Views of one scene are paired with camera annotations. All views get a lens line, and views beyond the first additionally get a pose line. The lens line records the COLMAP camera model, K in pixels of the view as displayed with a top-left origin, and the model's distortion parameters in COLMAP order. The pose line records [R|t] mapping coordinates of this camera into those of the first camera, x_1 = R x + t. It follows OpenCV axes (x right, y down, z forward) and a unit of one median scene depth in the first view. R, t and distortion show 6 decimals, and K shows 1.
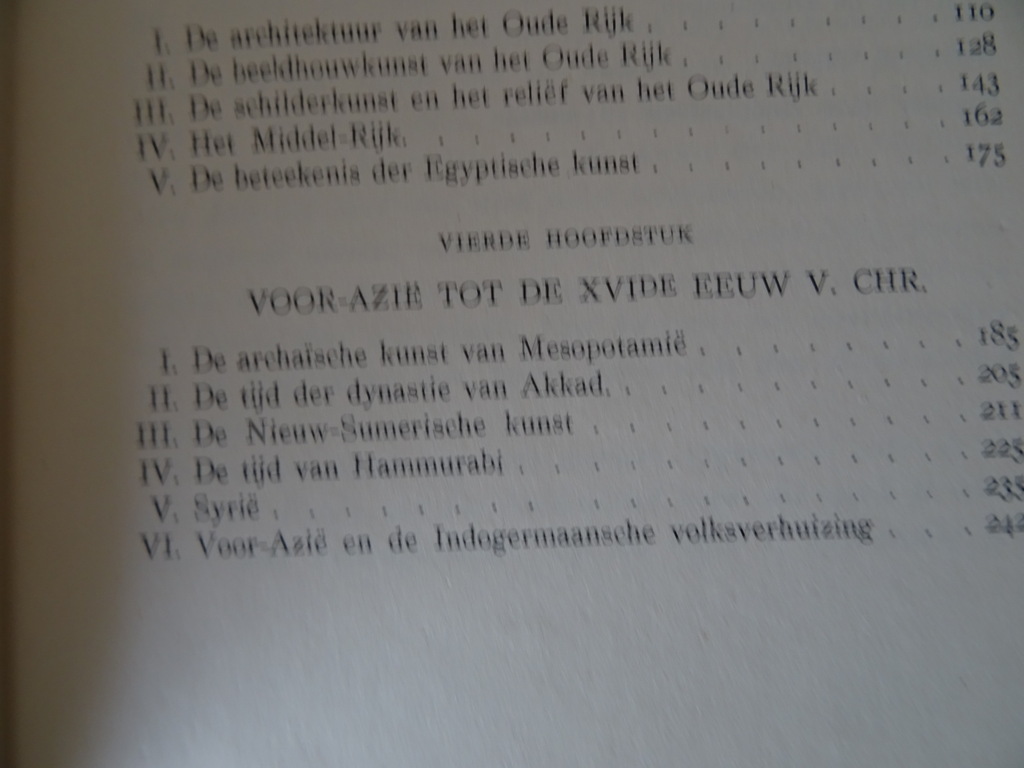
lens RADIAL K [[799.0, 0, 522.7], [0, 799.0, 325.8], [0, 0, 1]] dist [0.009258, -0.052832]
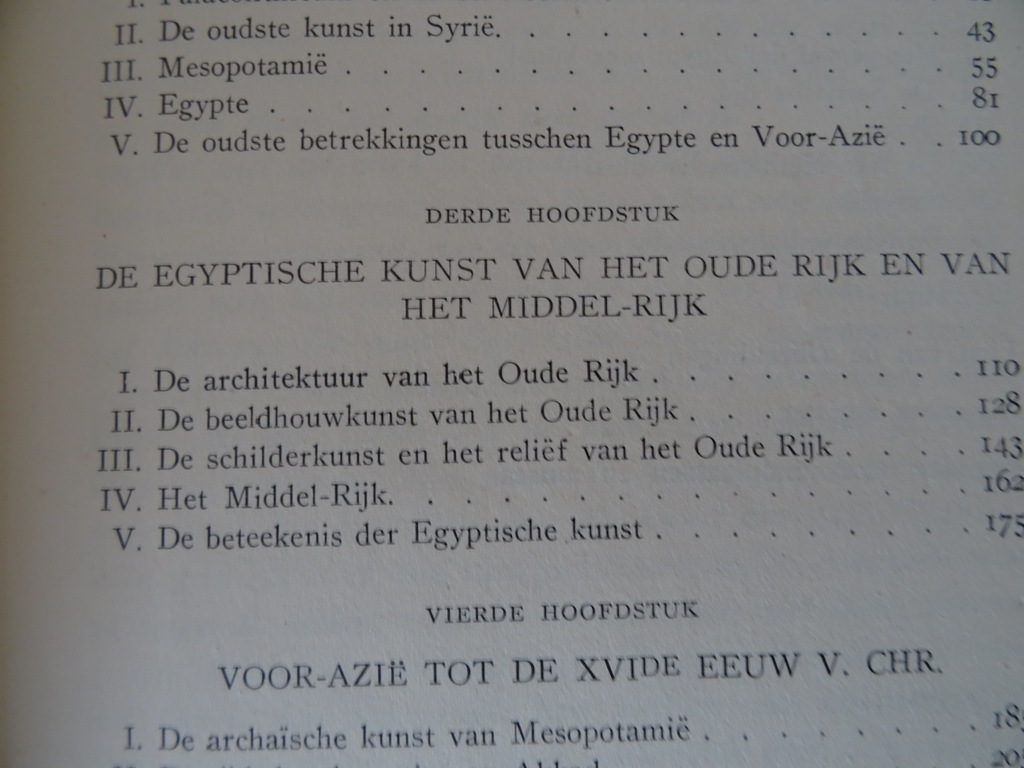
lens RADIAL K [[799.0, 0, 509.2], [0, 799.0, 347.8], [0, 0, 1]] dist [0.009258, -0.052832]
pose [[0.999615, 0.016875, 0.022008, -0.034011], [-0.016772, 0.999847, -0.004889, -0.409608], [-0.022087, 0.004518, 0.999746, 0.067530]]
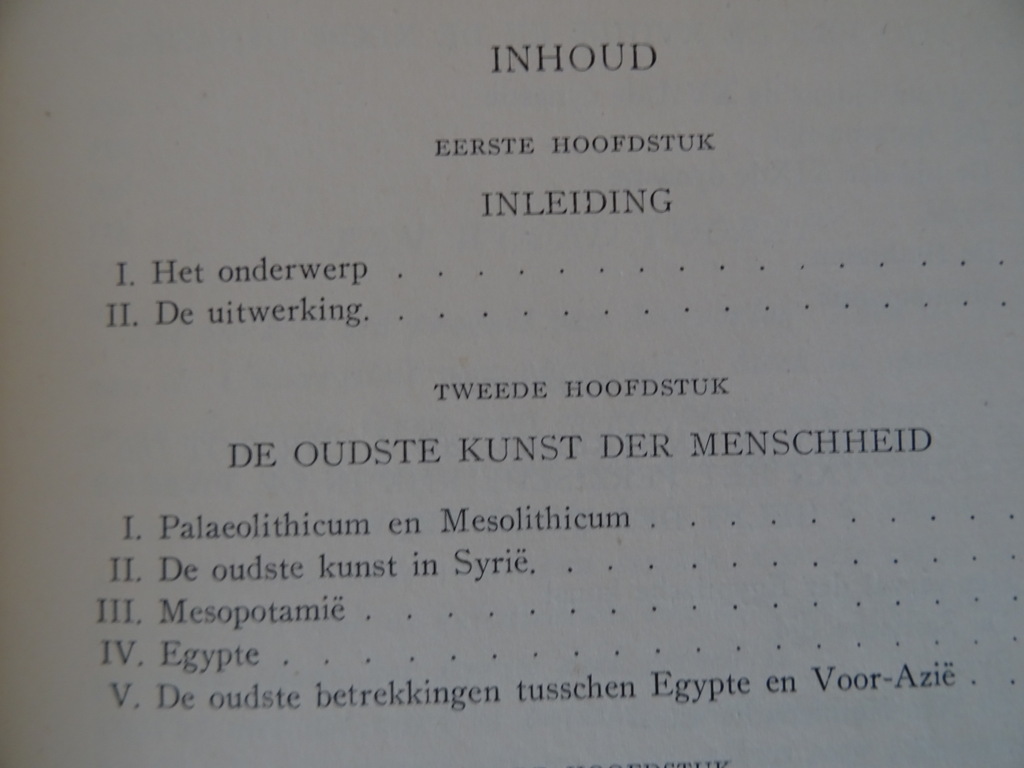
lens RADIAL K [[799.0, 0, 507.3], [0, 799.0, 376.4], [0, 0, 1]] dist [0.009258, -0.052832]
pose [[0.999679, 0.010846, 0.022903, -0.046297], [-0.011105, 0.999876, 0.011187, -0.561965], [-0.022779, -0.011438, 0.999675, 0.090109]]
